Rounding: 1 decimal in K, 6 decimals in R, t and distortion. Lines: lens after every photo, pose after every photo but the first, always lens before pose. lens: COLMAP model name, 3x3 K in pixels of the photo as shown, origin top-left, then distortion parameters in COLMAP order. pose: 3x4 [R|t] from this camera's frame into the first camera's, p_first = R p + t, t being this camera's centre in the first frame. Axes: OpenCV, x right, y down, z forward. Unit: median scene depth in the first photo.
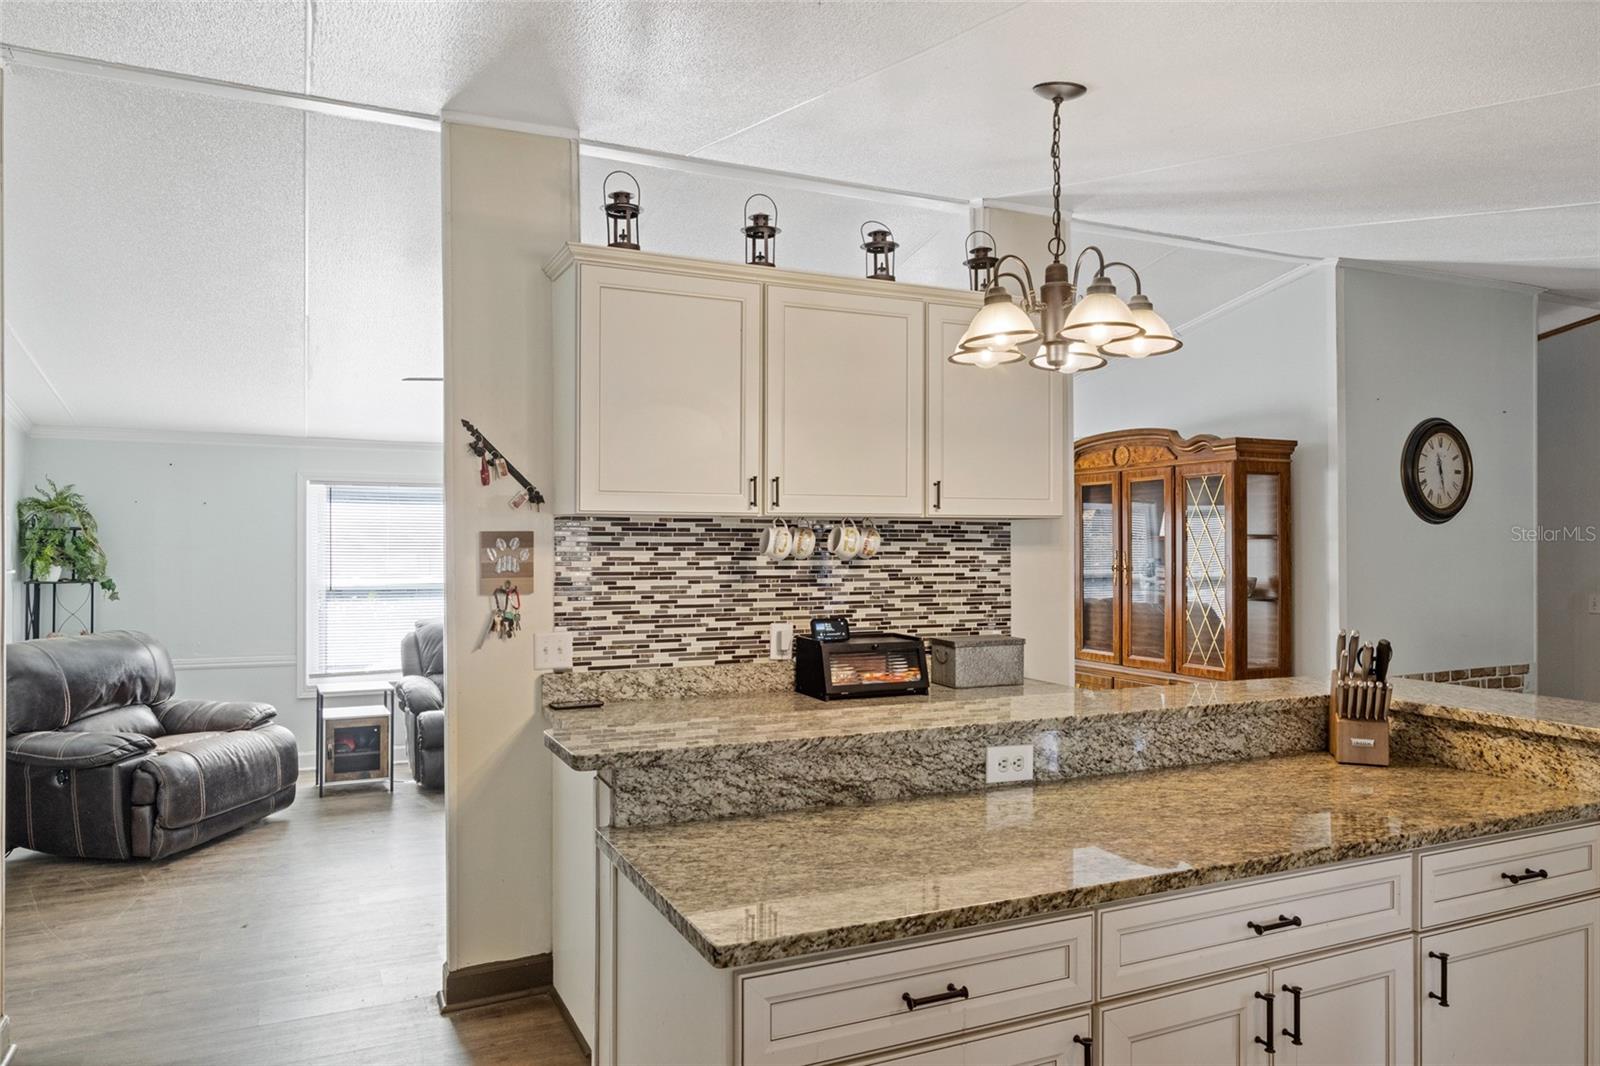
lens RADIAL K [[1060.5, 0, 811.1], [0, 1060.5, 541.4], [0, 0, 1]] dist [0.002804, 0.003833]
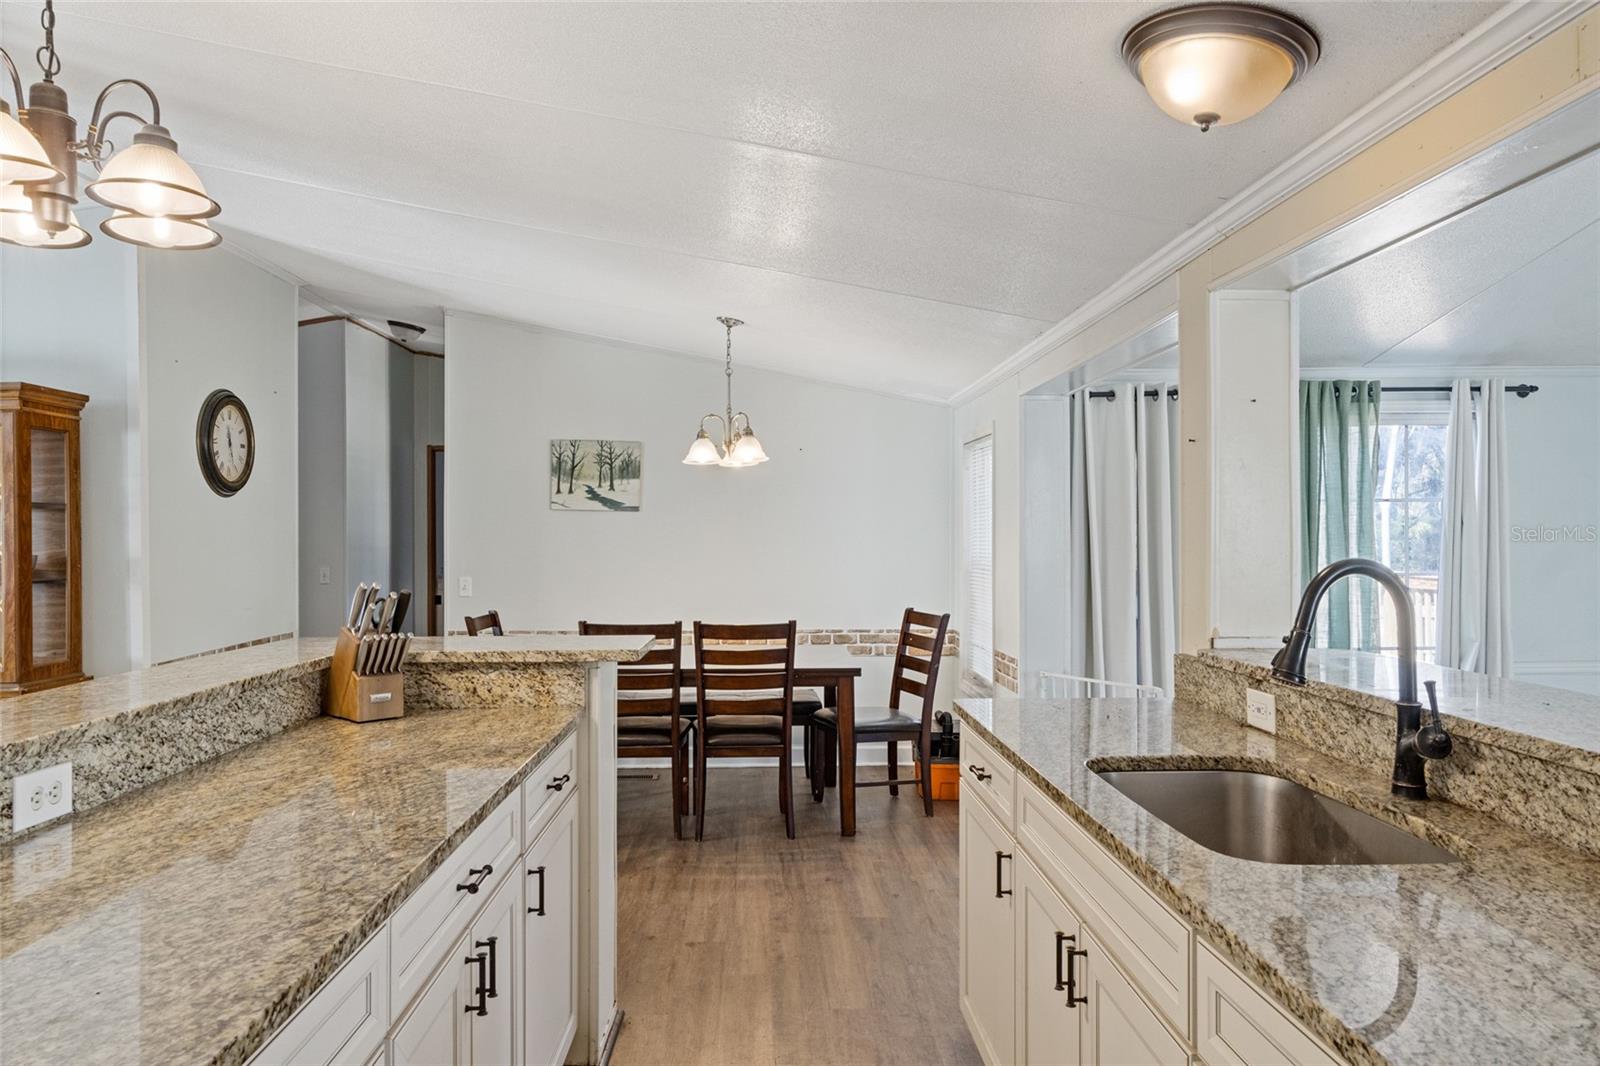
lens RADIAL K [[1060.5, 0, 797.9], [0, 1060.5, 530.8], [0, 0, 1]] dist [0.002804, 0.003833]
pose [[0.399483, -0.001496, 0.916739, -0.194296], [0.004925, 0.999988, -0.000514, 0.034213], [-0.916727, 0.004721, 0.399485, 0.227963]]
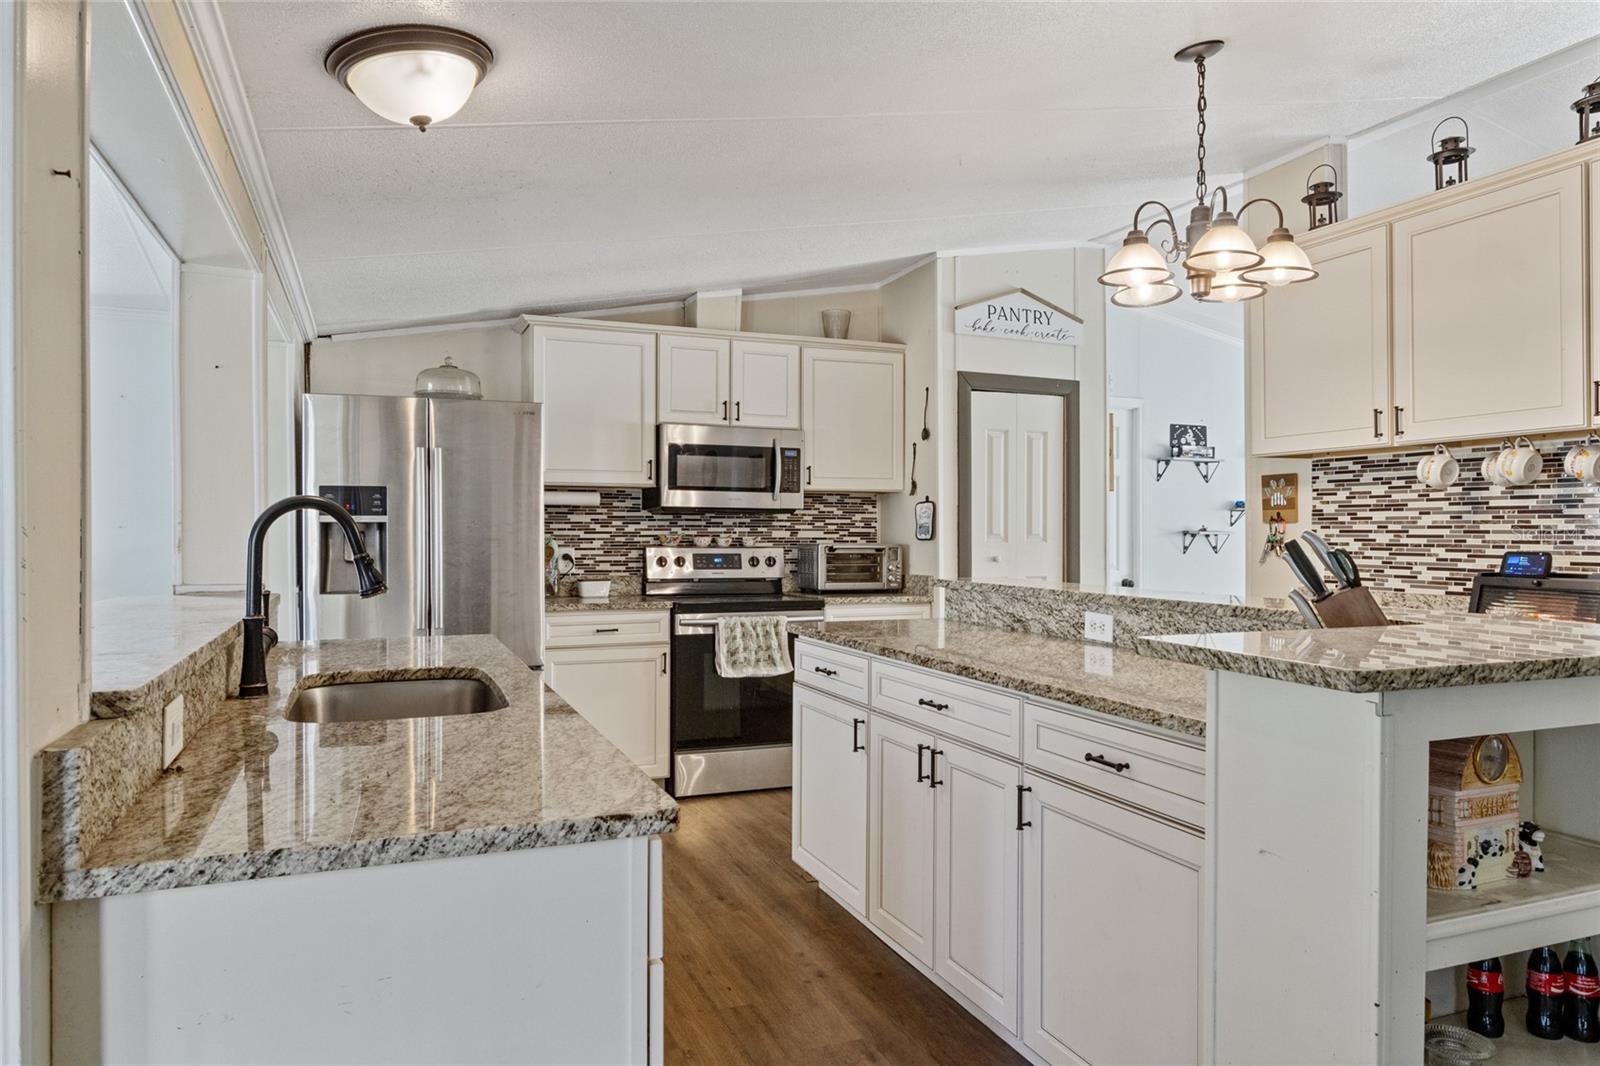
lens RADIAL K [[1060.5, 0, 802.7], [0, 1060.5, 541.4], [0, 0, 1]] dist [0.002804, 0.003833]
pose [[-0.055135, 0.005851, -0.998462, 1.214816], [-0.002217, 0.999980, 0.005982, 0.077049], [0.998476, 0.002543, -0.055121, 0.563864]]
